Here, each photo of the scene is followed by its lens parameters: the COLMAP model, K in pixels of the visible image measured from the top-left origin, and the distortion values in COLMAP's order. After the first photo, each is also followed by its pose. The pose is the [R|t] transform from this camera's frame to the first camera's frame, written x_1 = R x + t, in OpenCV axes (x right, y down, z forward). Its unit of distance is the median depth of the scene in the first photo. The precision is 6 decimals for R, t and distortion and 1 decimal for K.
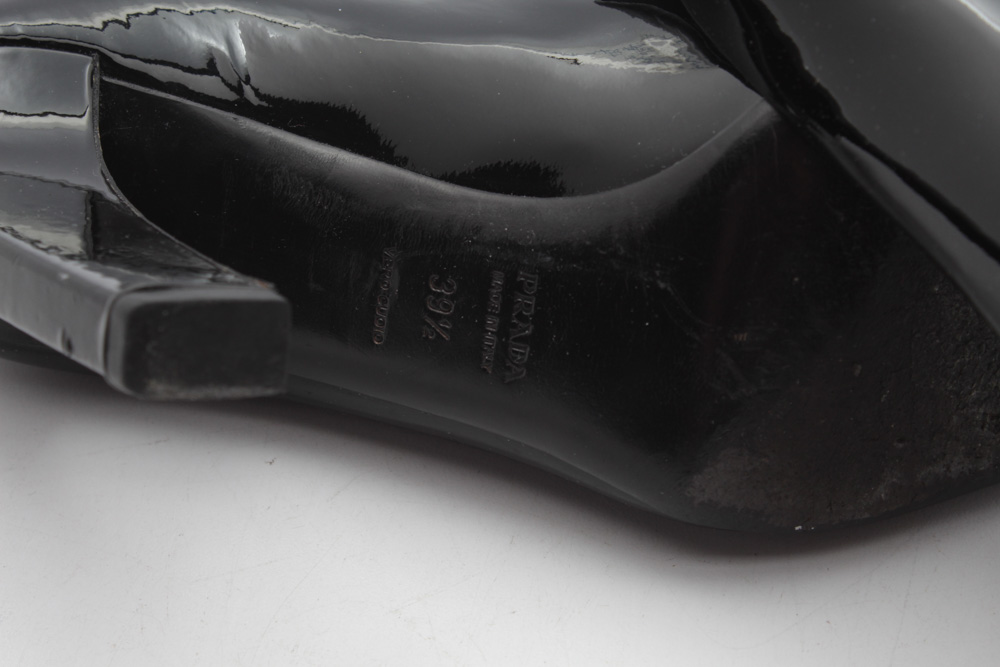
lens RADIAL K [[1568.3, 0, 500.0], [0, 1568.3, 333.5], [0, 0, 1]] dist [0.034248, 0.012892]
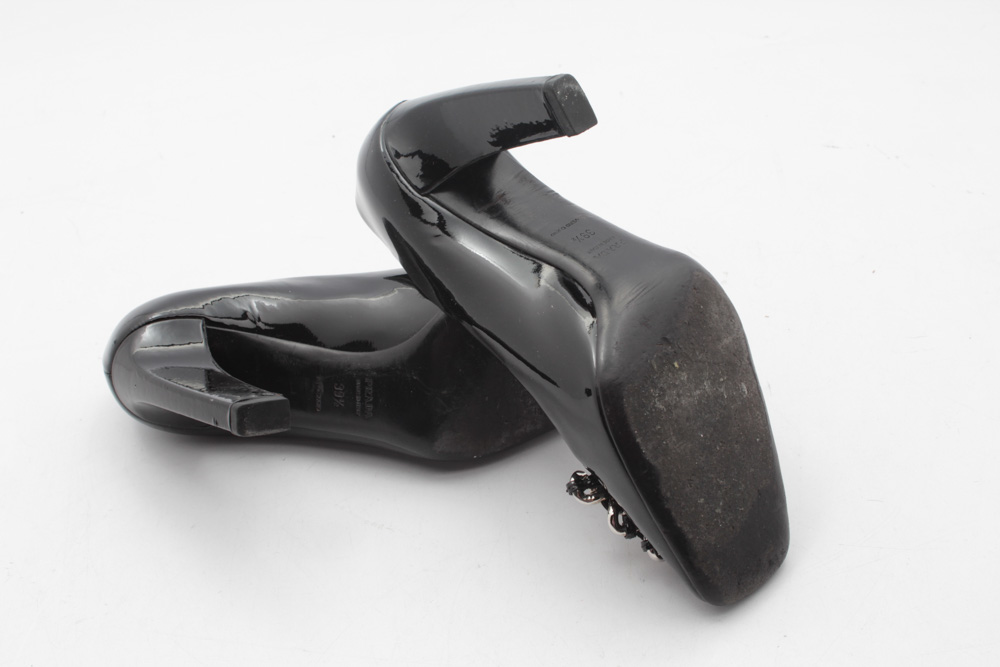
lens RADIAL K [[1631.5, 0, 500.0], [0, 1631.5, 333.5], [0, 0, 1]] dist [-0.014848, 0.017086]
pose [[0.991444, -0.122046, 0.046298, 0.125483], [0.123959, 0.991441, -0.040974, 0.029780], [-0.040901, 0.046362, 0.998087, -1.931297]]
